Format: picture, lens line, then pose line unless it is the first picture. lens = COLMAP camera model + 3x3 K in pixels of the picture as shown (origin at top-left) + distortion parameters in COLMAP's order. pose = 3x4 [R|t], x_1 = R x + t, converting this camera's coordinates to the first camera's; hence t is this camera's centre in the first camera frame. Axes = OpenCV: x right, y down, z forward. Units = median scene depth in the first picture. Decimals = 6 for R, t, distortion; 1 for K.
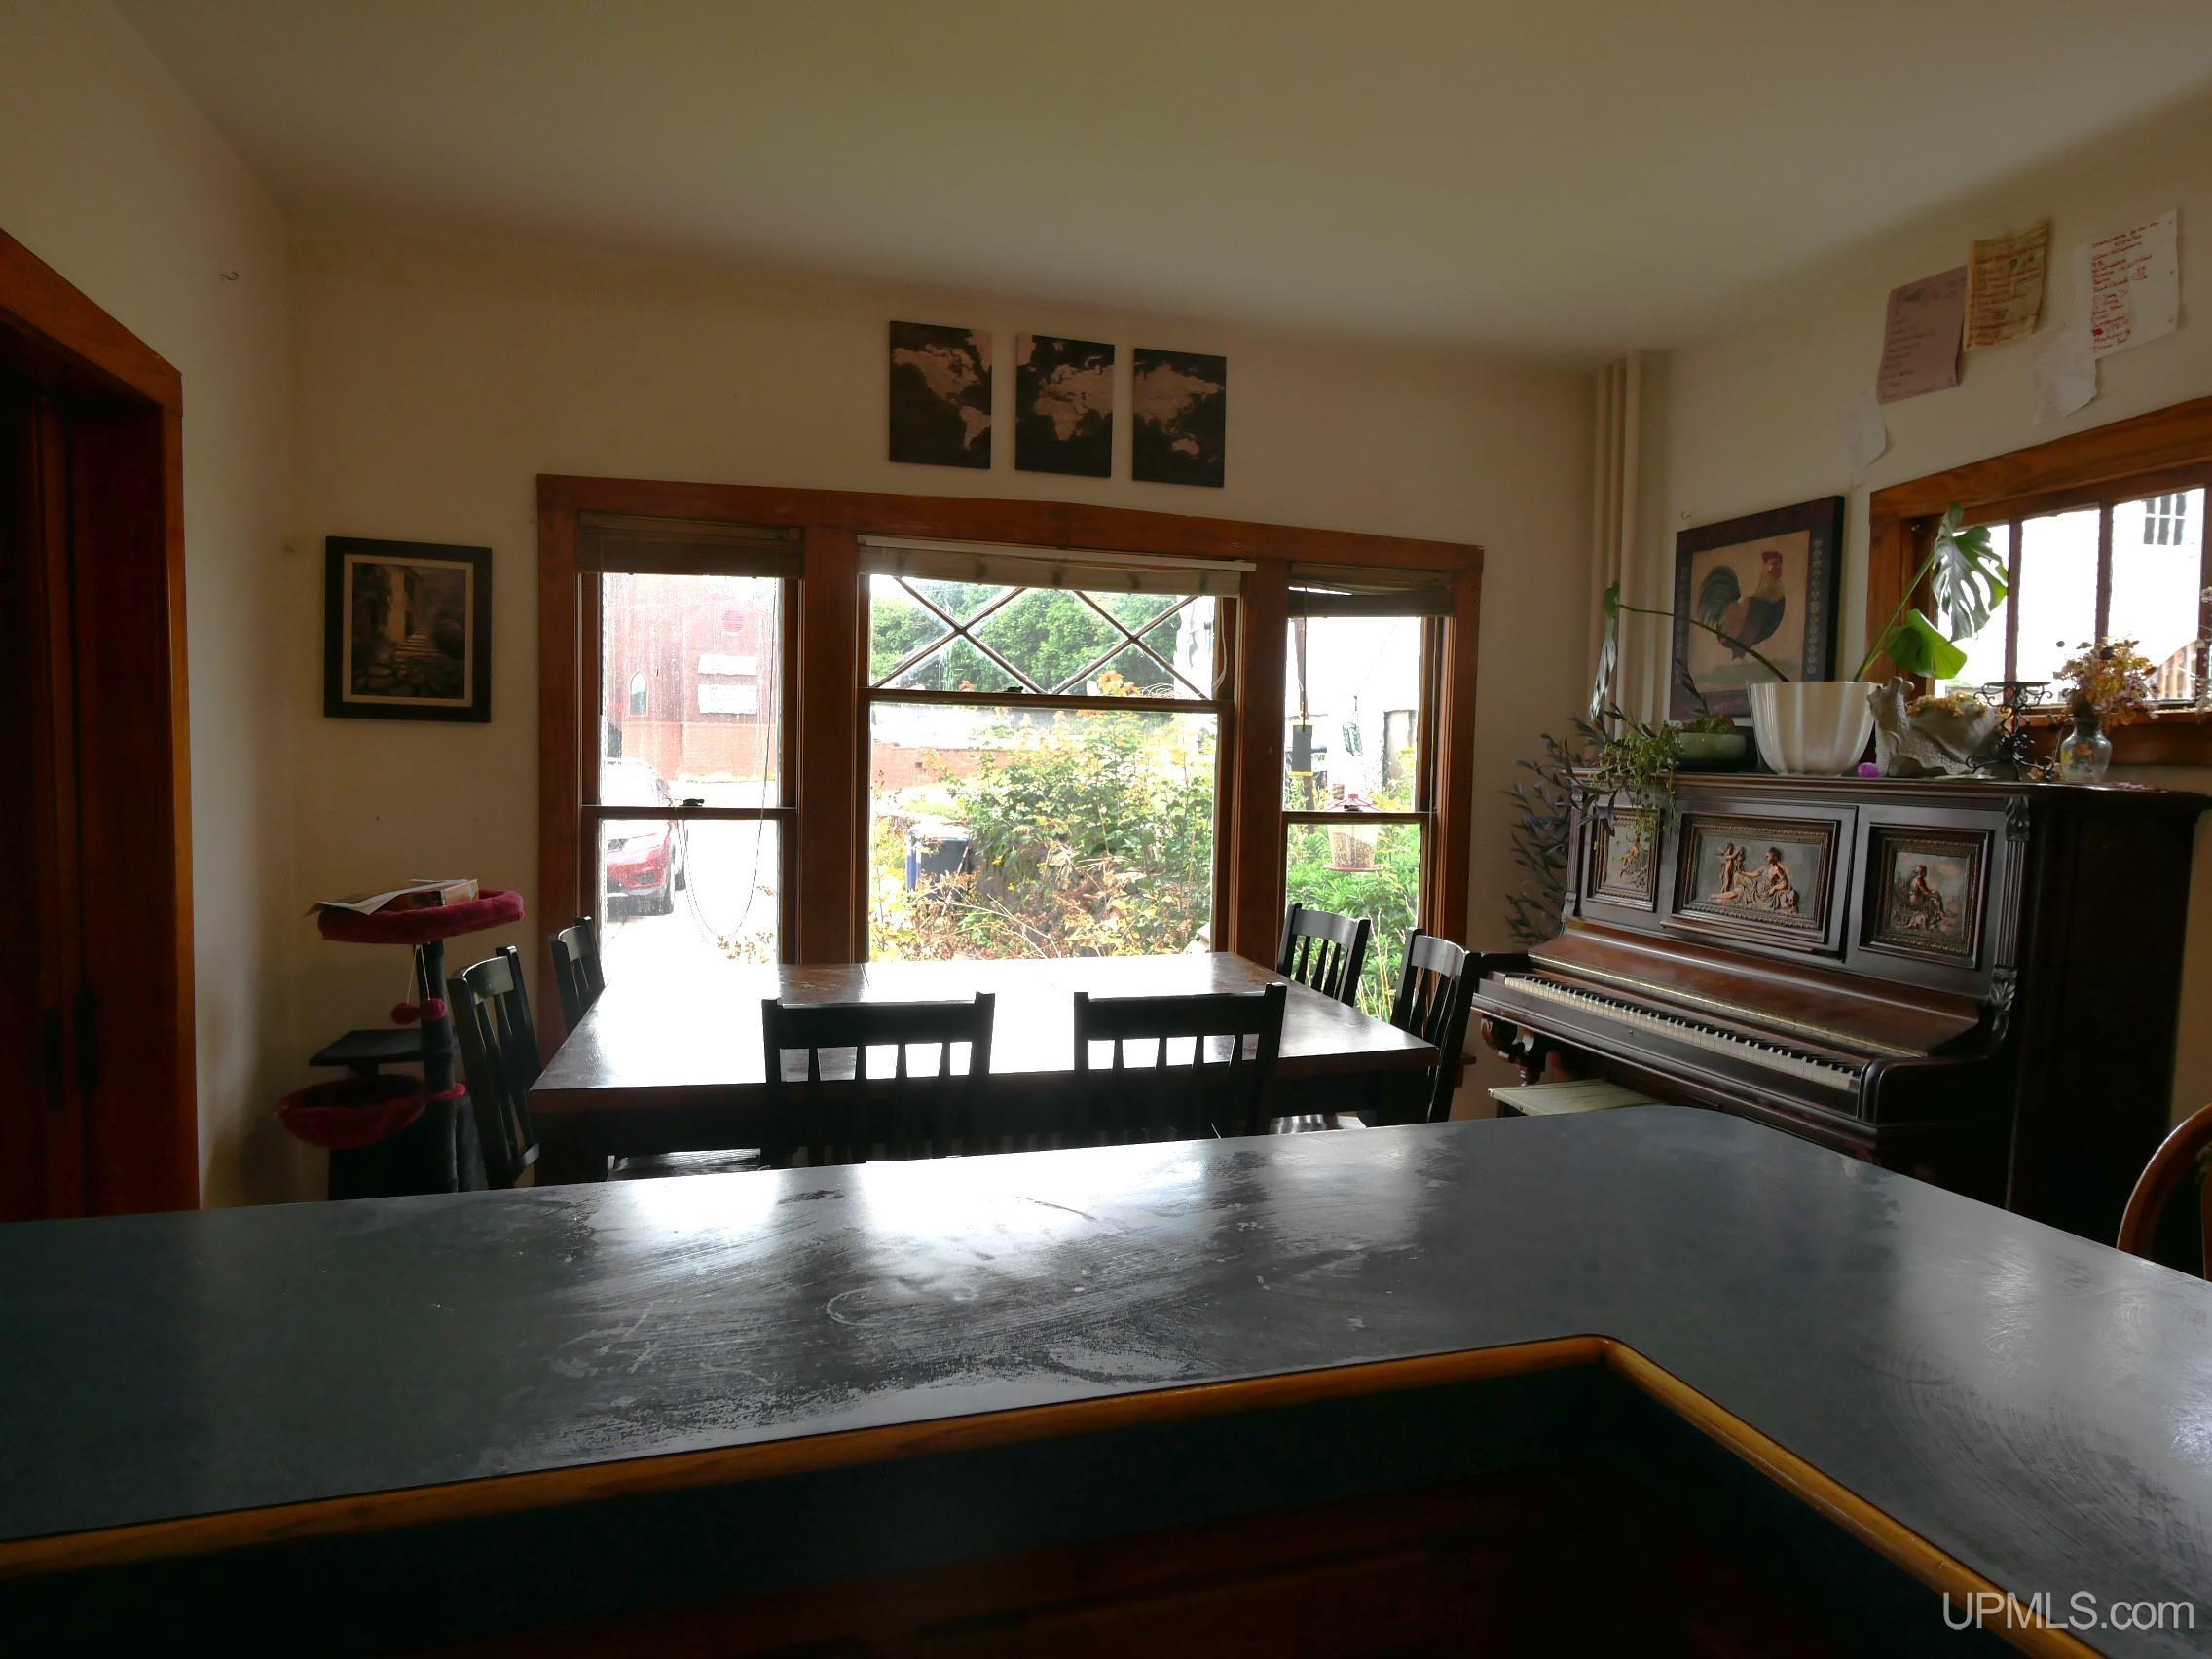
lens RADIAL K [[1287.6, 0, 1108.3], [0, 1287.6, 839.4], [0, 0, 1]] dist [0.003980, -0.002021]
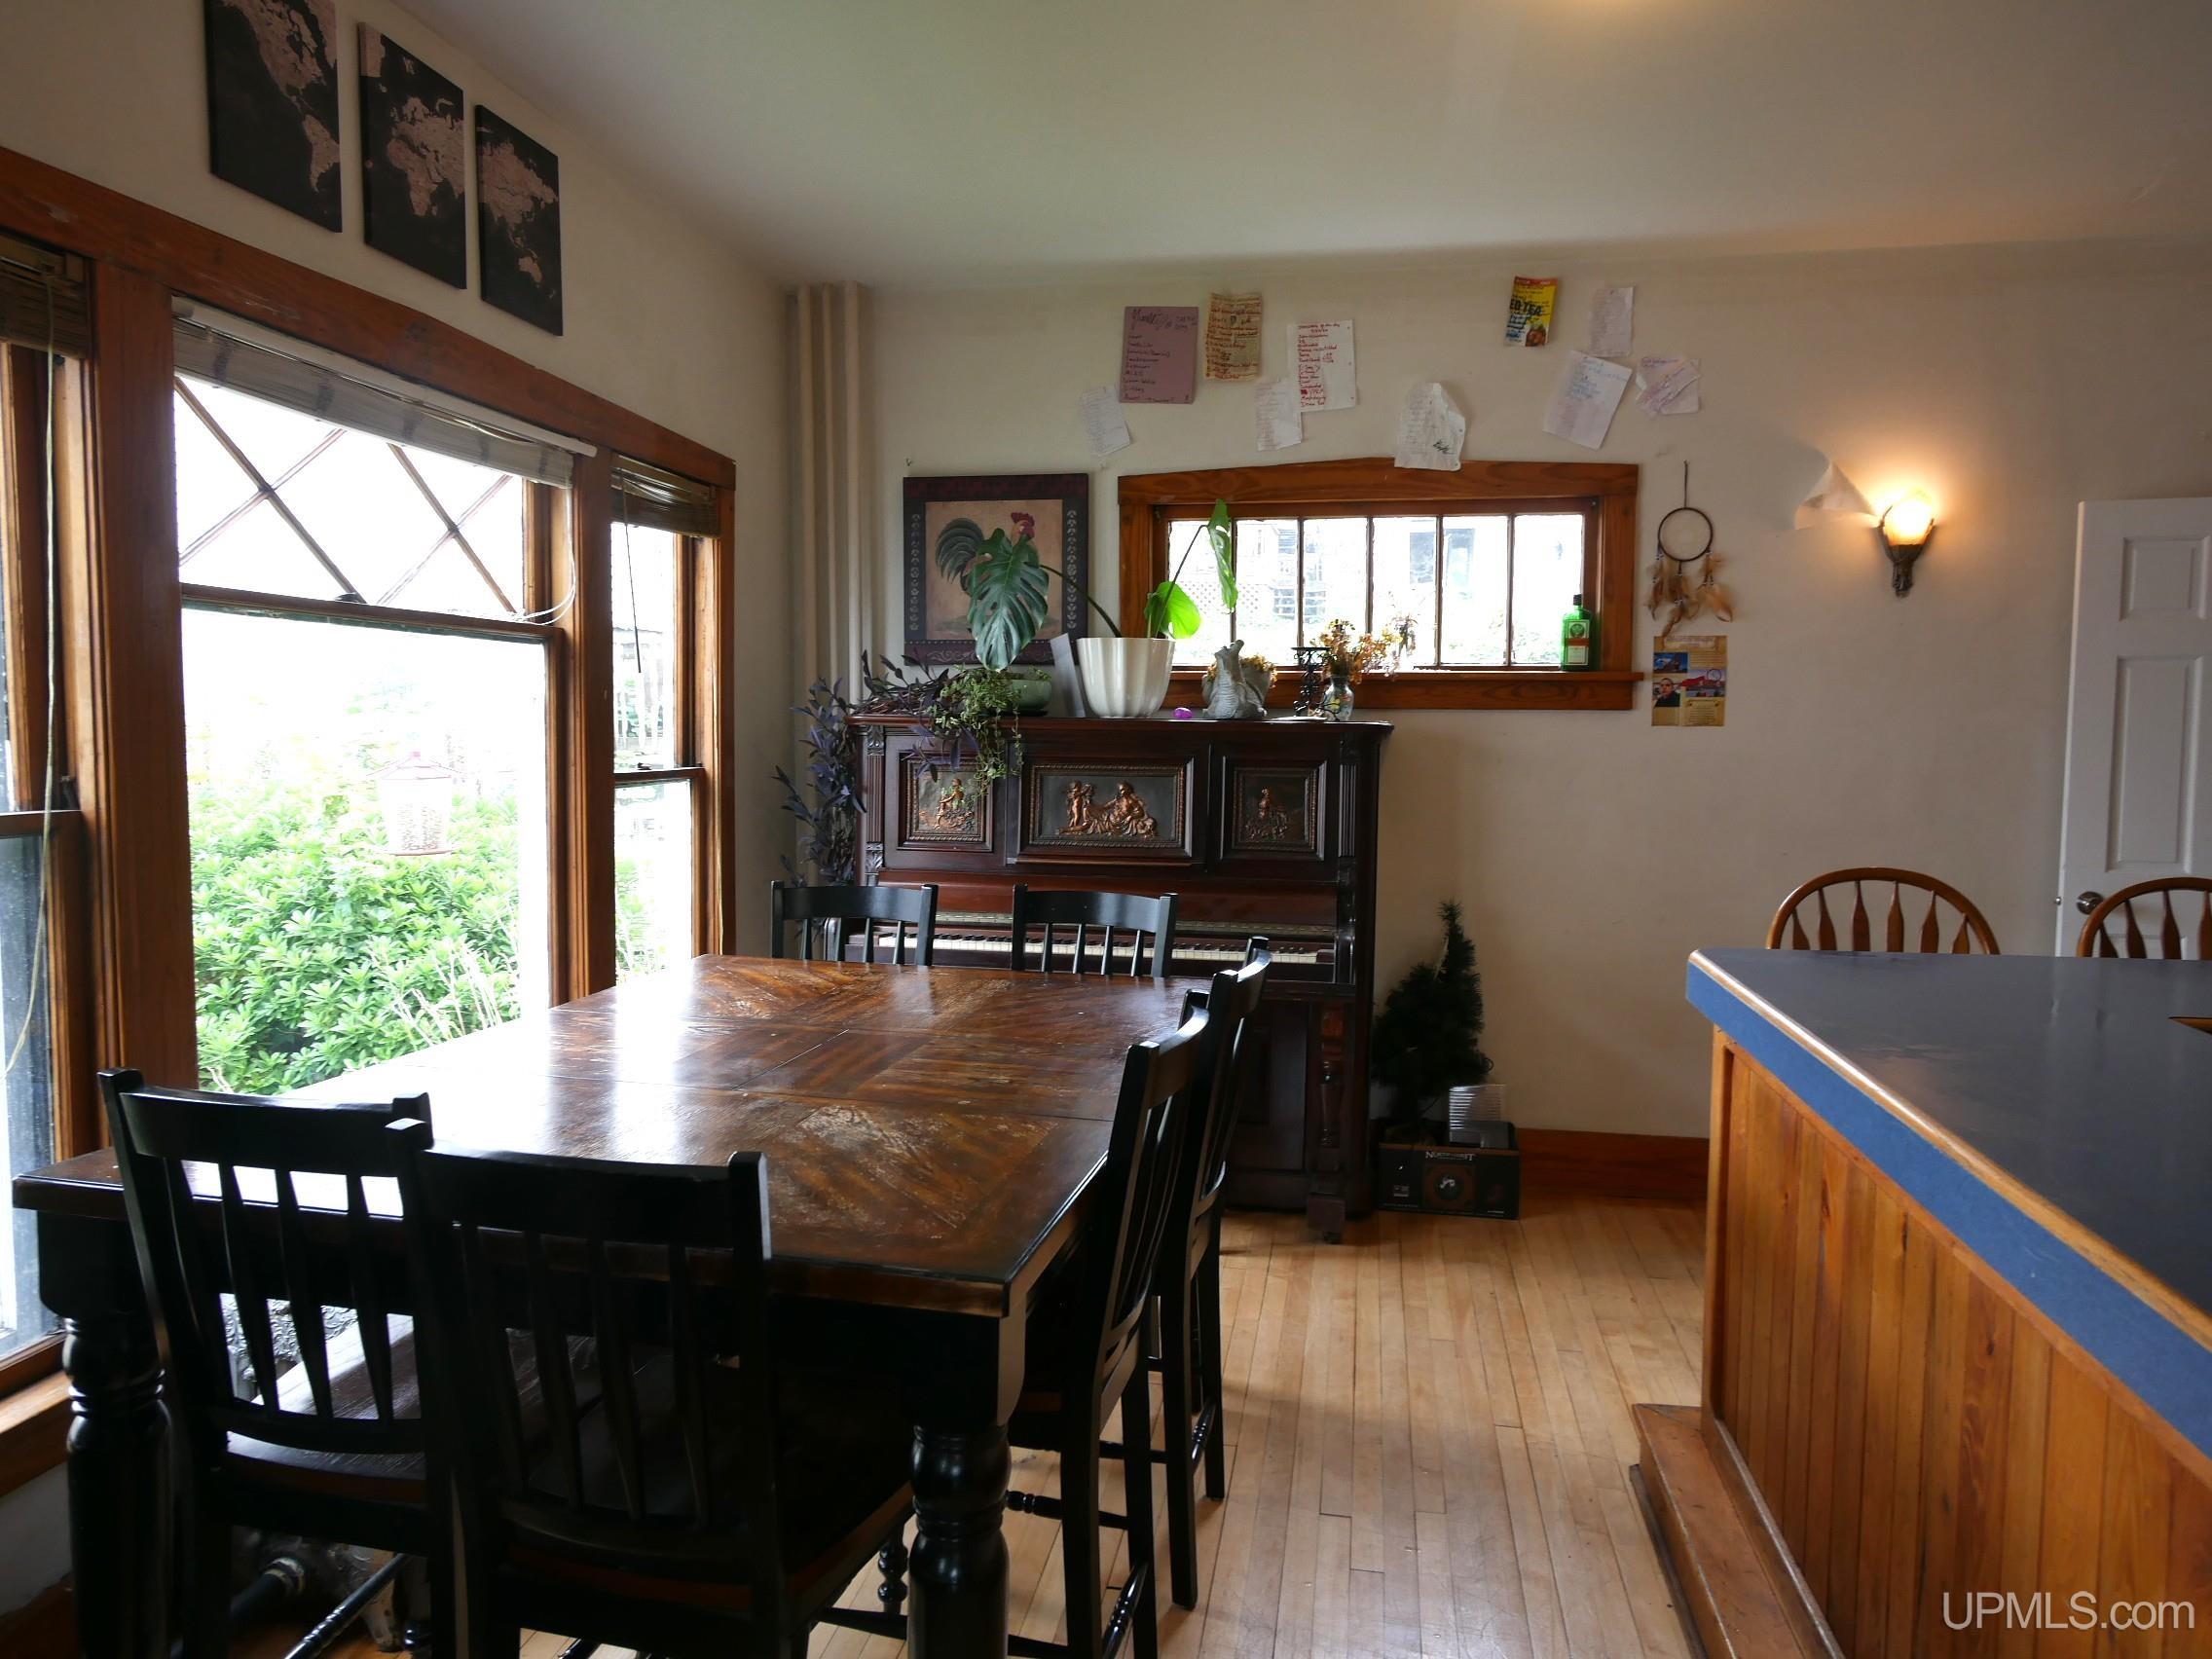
lens RADIAL K [[1524.6, 0, 1098.5], [0, 1524.6, 824.4], [0, 0, 1]] dist [0.029652, 0.000759]
pose [[0.442798, -0.075429, 0.893443, -0.613056], [0.055603, 0.996847, 0.056601, -0.029746], [-0.894895, 0.024616, 0.445596, 0.362461]]
